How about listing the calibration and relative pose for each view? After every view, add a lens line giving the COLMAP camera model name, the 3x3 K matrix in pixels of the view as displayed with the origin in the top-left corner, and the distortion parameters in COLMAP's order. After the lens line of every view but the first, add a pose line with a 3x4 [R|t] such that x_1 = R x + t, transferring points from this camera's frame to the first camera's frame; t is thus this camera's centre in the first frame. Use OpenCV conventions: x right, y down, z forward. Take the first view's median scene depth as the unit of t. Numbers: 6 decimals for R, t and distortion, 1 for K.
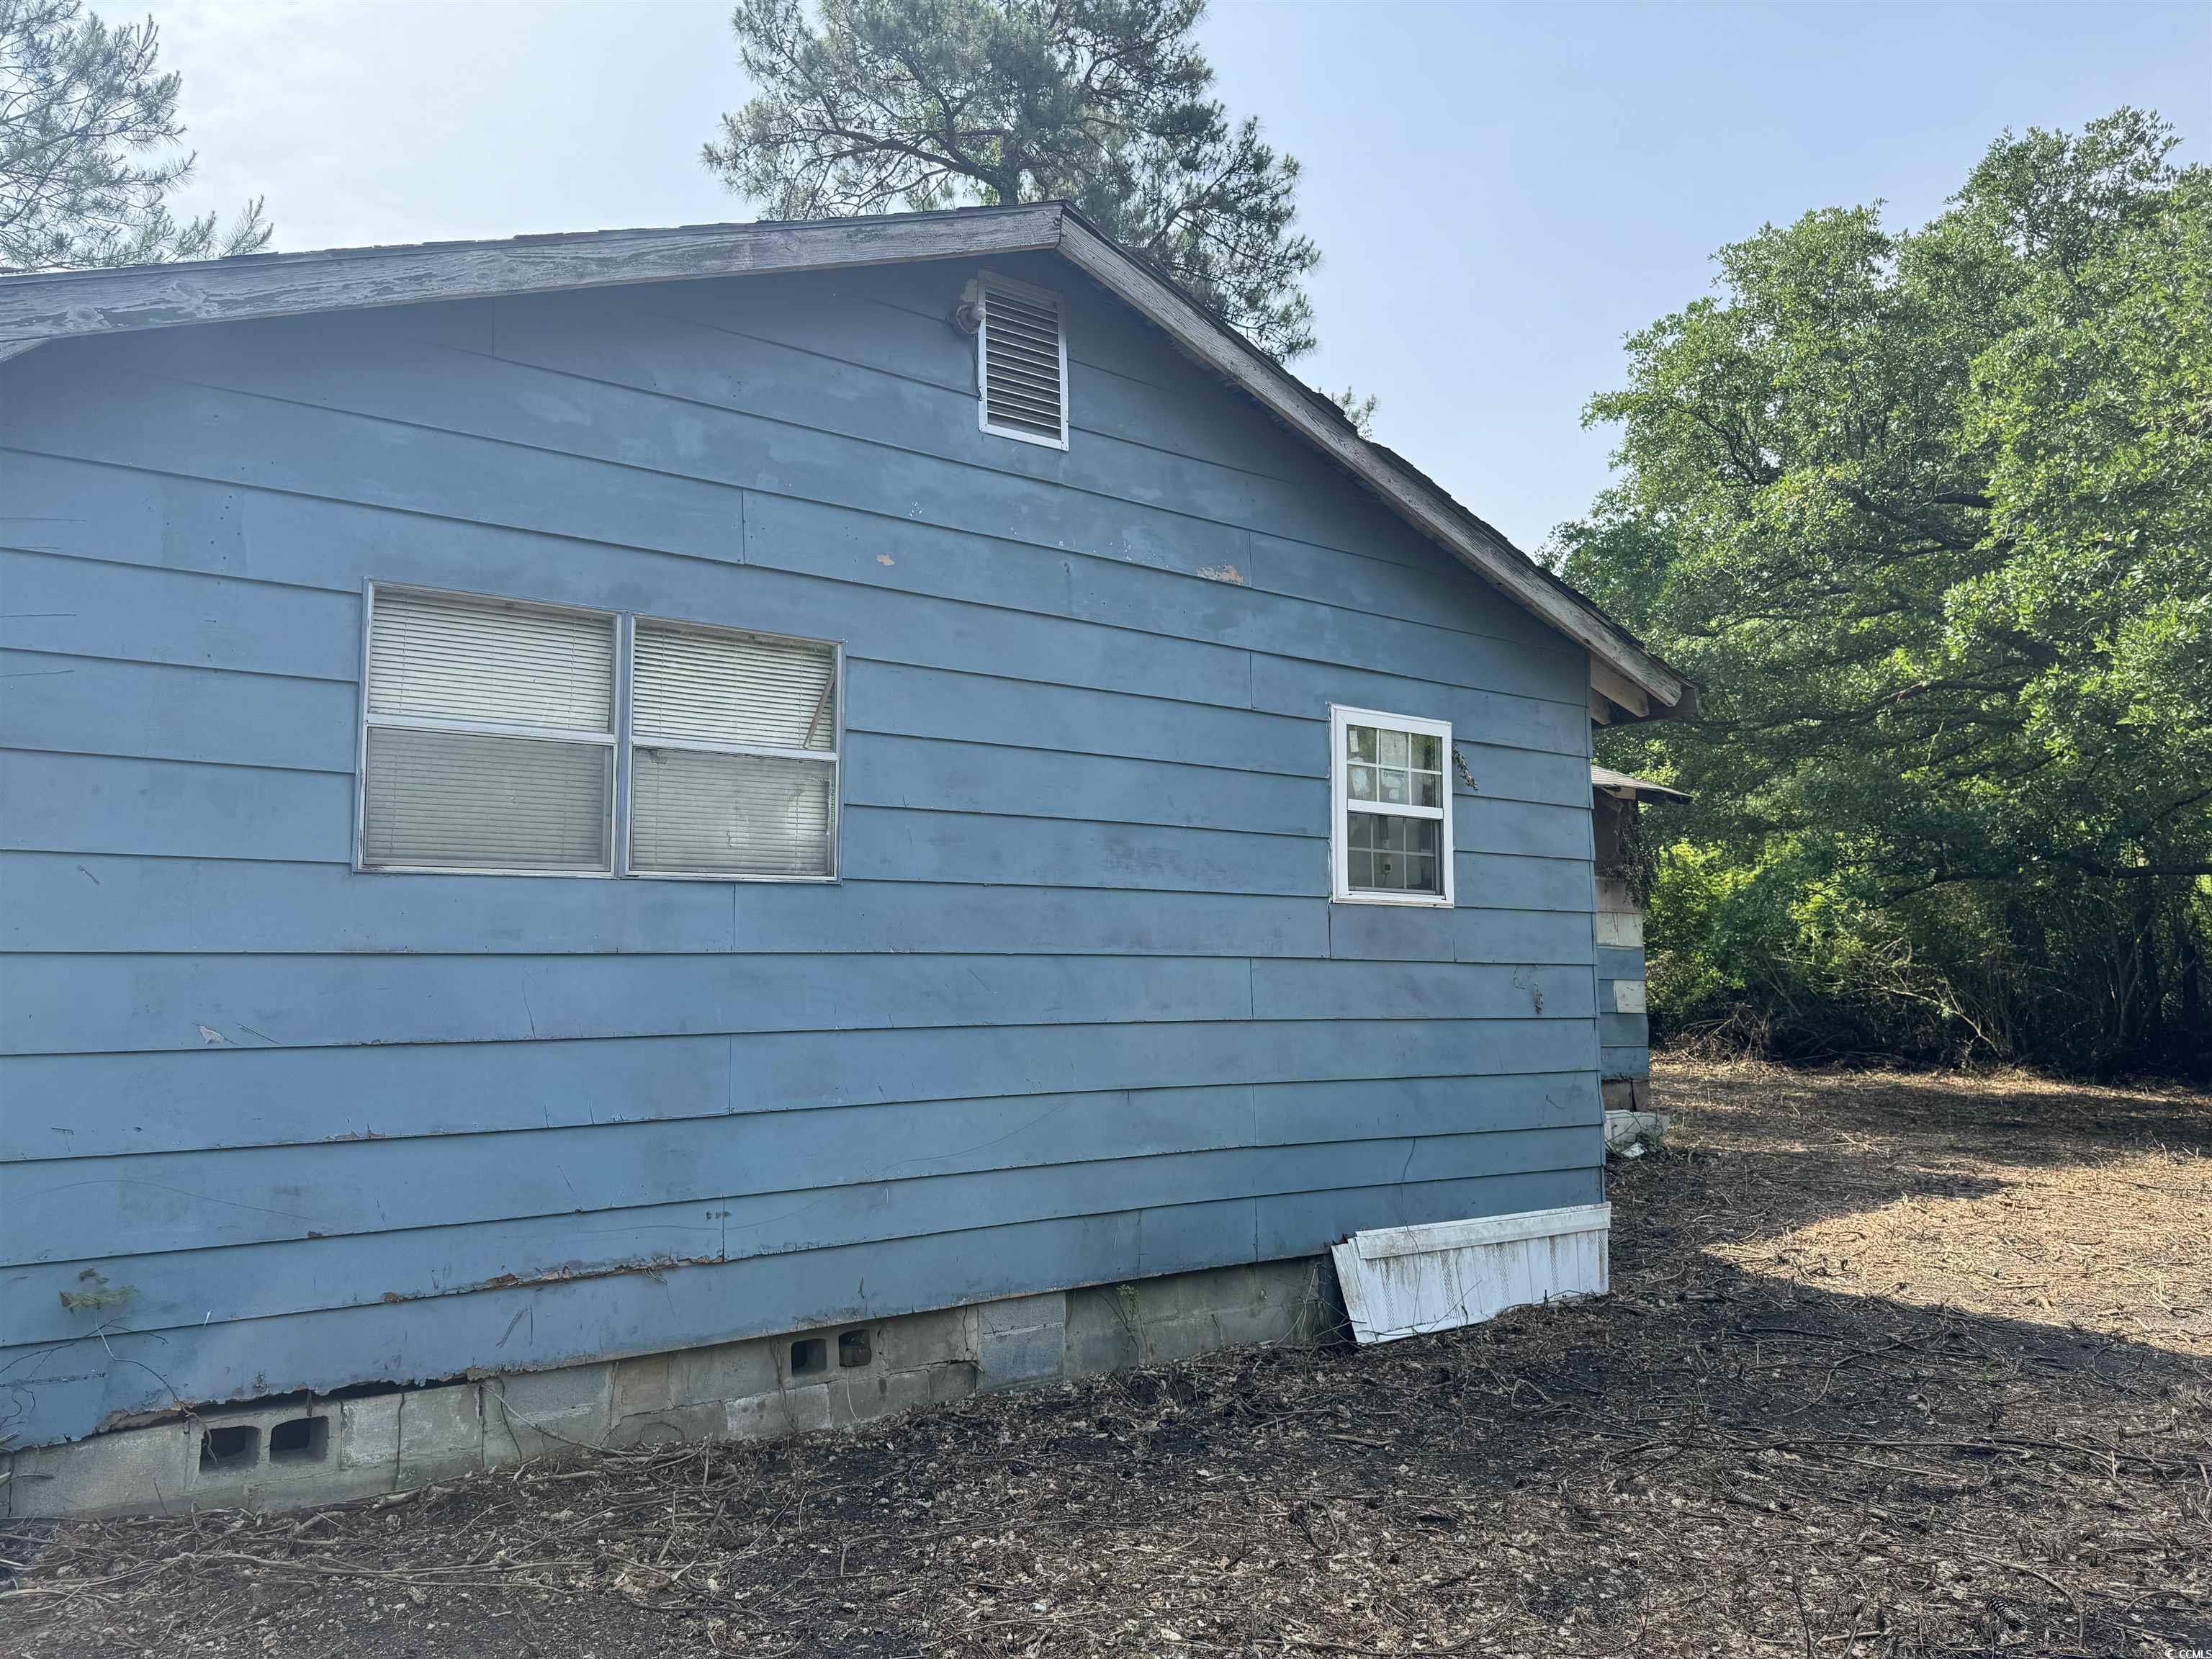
lens RADIAL K [[1475.7, 0, 1099.9], [0, 1475.7, 835.0], [0, 0, 1]] dist [-0.010956, -0.015044]
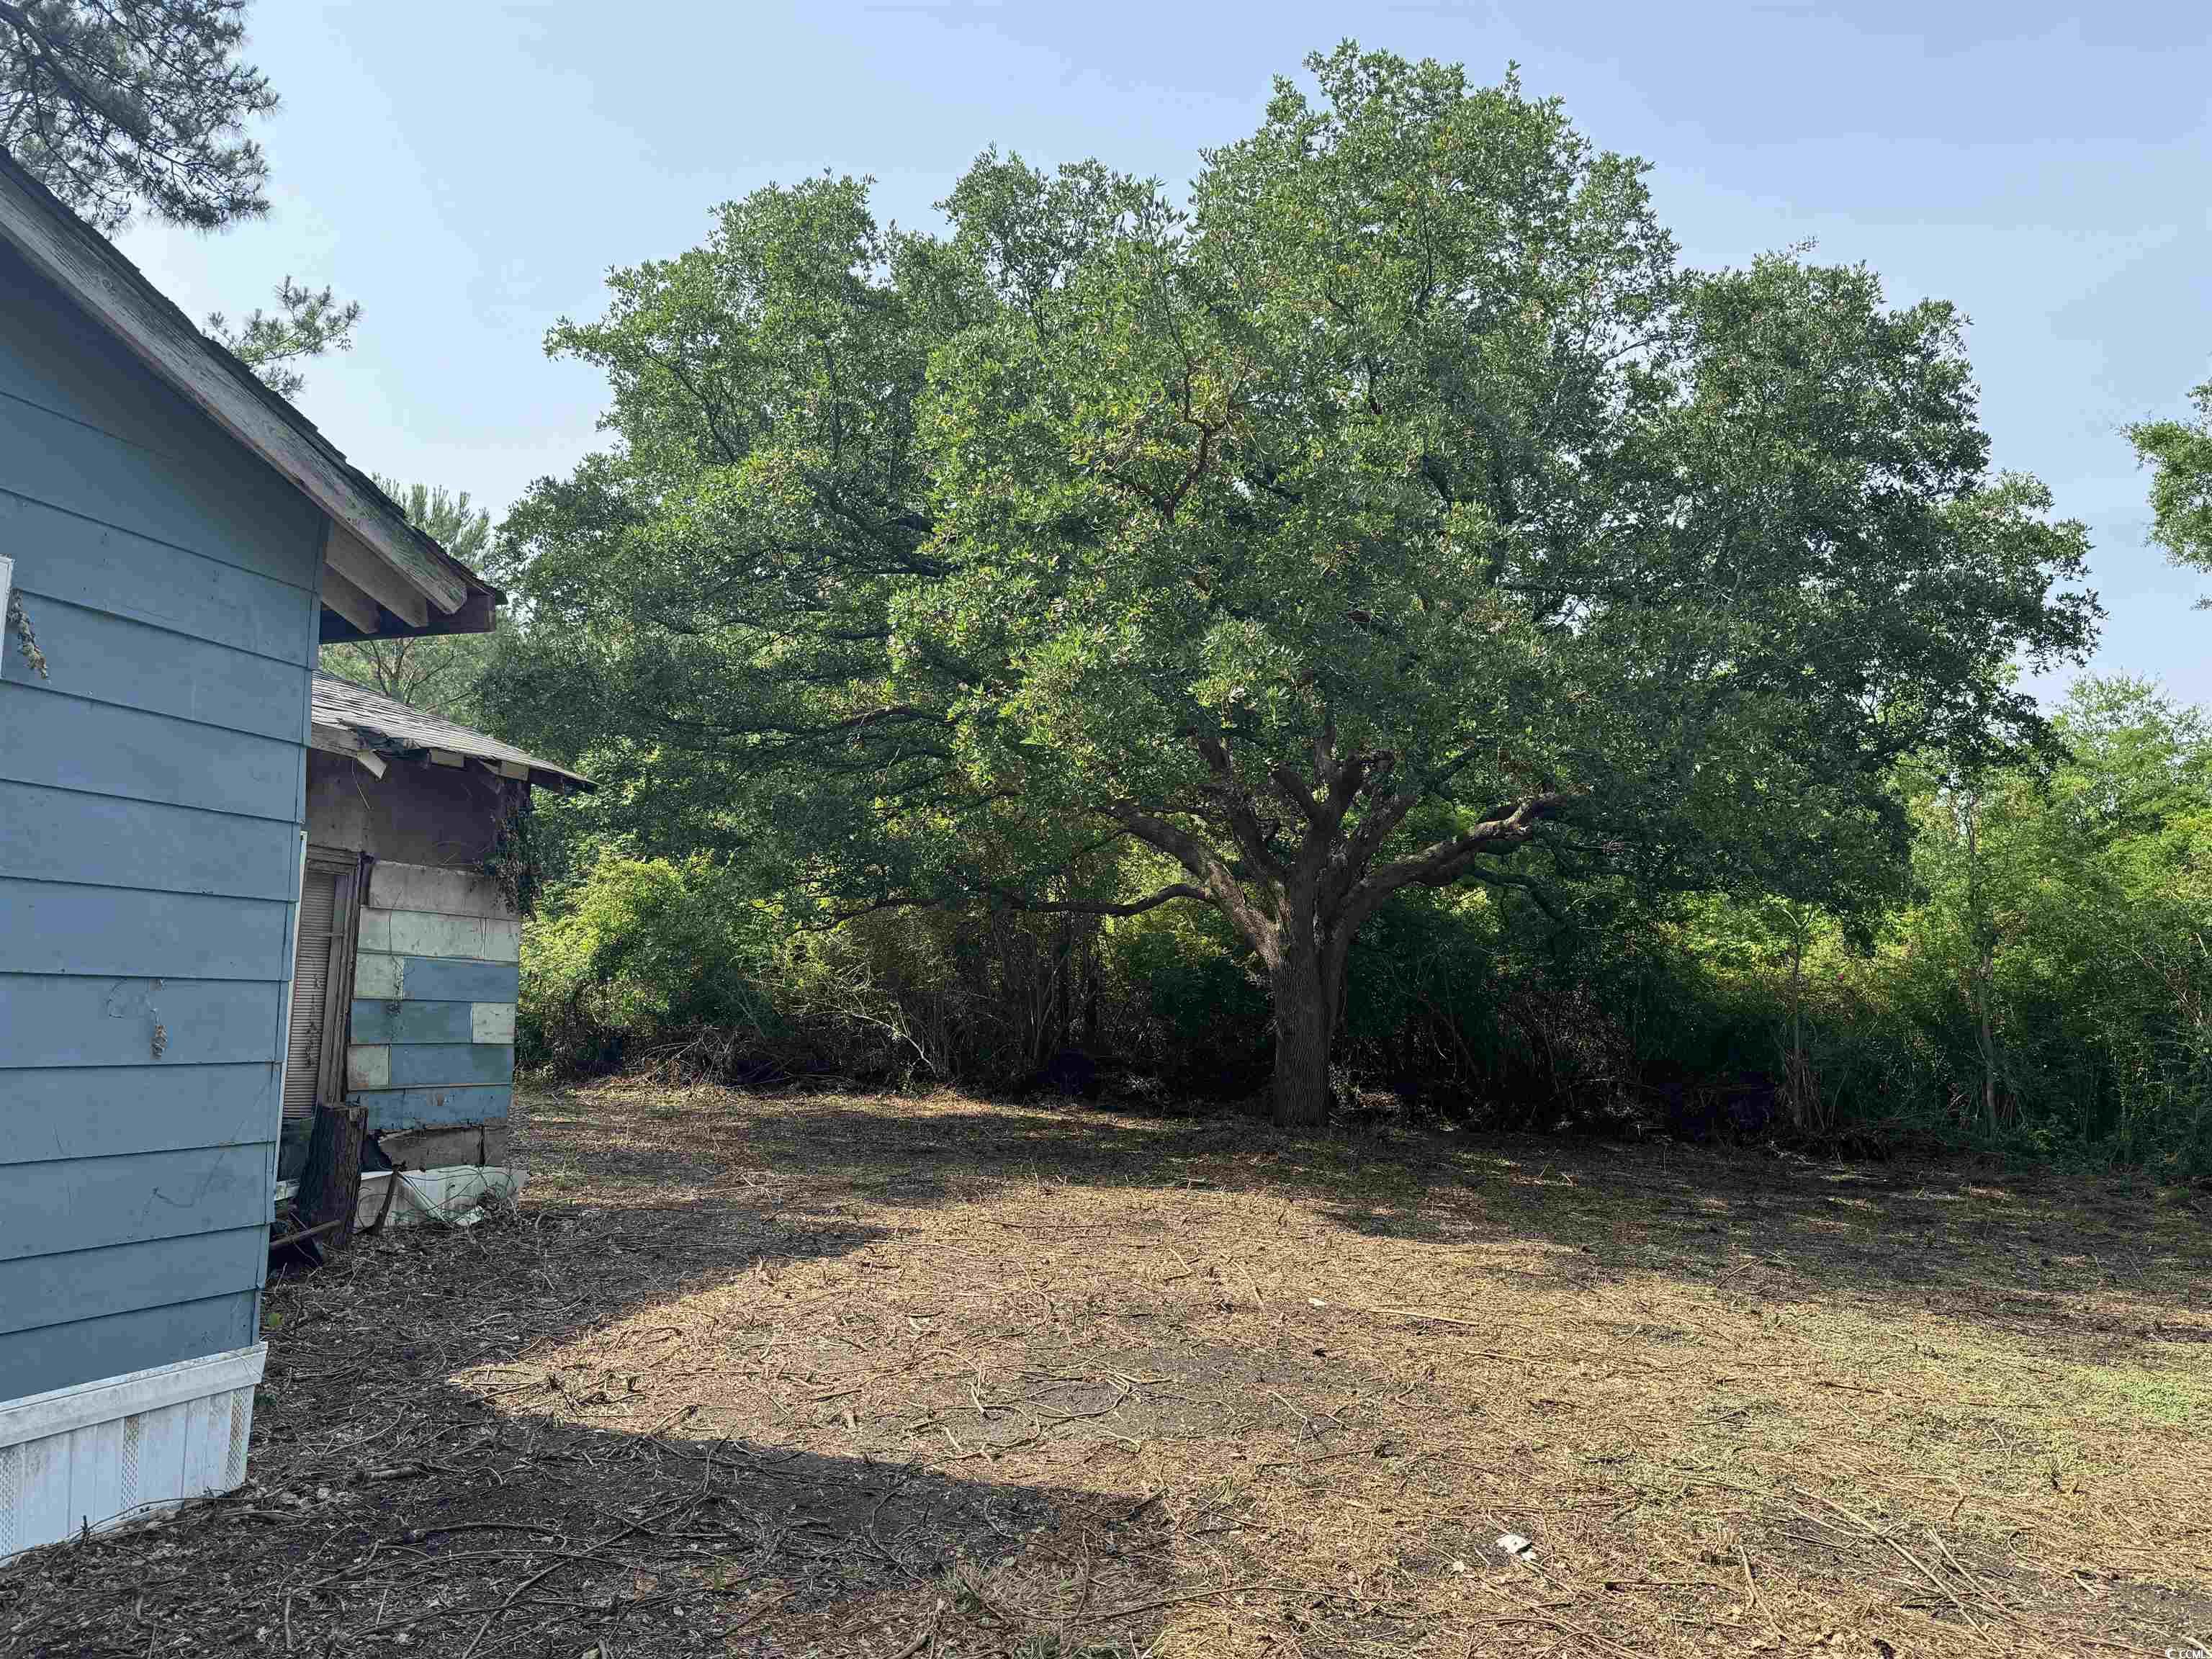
lens RADIAL K [[1510.7, 0, 1104.9], [0, 1510.7, 886.7], [0, 0, 1]] dist [0.003775, -0.120580]
pose [[0.801853, 0.058050, 0.594695, 0.106511], [-0.072554, 0.997364, 0.000472, 0.008792], [-0.593100, -0.043526, 0.803951, 0.113808]]
